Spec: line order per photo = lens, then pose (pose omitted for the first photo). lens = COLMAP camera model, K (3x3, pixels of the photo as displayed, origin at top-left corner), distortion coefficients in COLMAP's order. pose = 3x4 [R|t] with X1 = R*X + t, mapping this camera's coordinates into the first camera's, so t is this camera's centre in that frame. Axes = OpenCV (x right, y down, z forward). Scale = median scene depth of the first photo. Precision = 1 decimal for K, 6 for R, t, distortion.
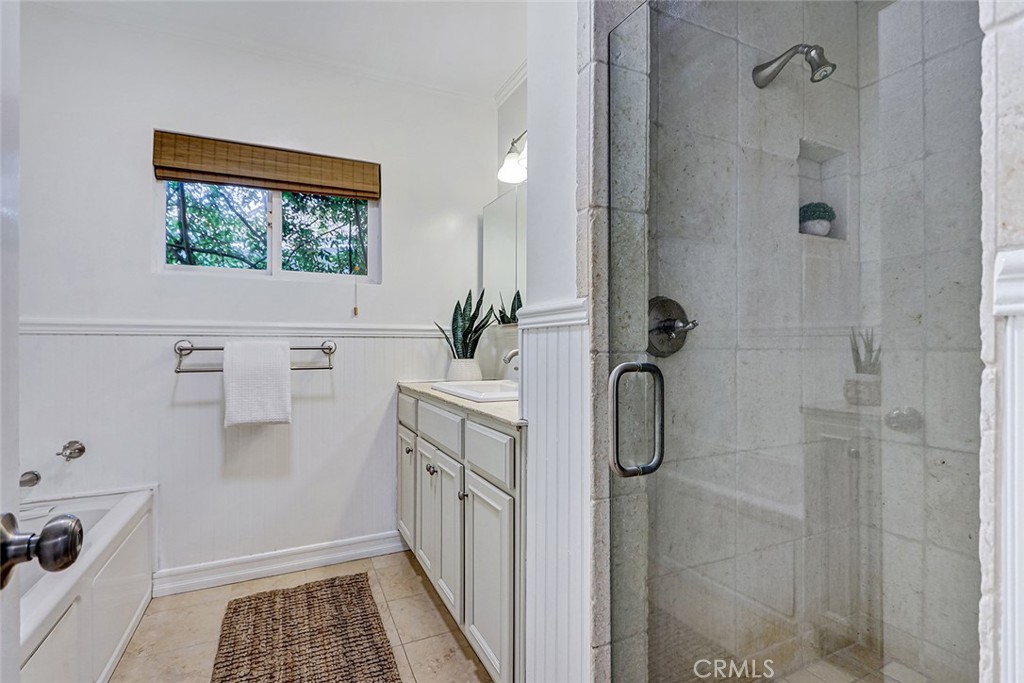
lens RADIAL K [[463.0, 0, 503.7], [0, 463.0, 340.4], [0, 0, 1]] dist [-0.000985, -0.001223]
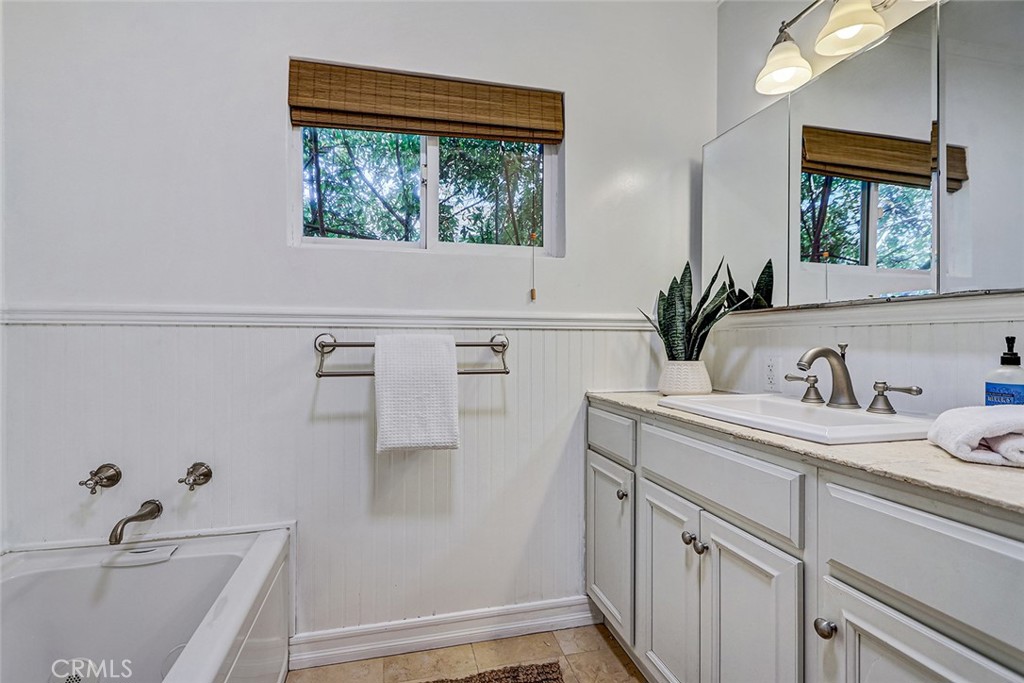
lens RADIAL K [[463.0, 0, 503.7], [0, 463.0, 340.4], [0, 0, 1]] dist [-0.000985, -0.001223]
pose [[0.980061, 0.001938, -0.198687, -0.245169], [-0.000826, 0.999984, 0.005678, 0.006381], [0.198694, -0.005401, 0.980047, 0.303840]]
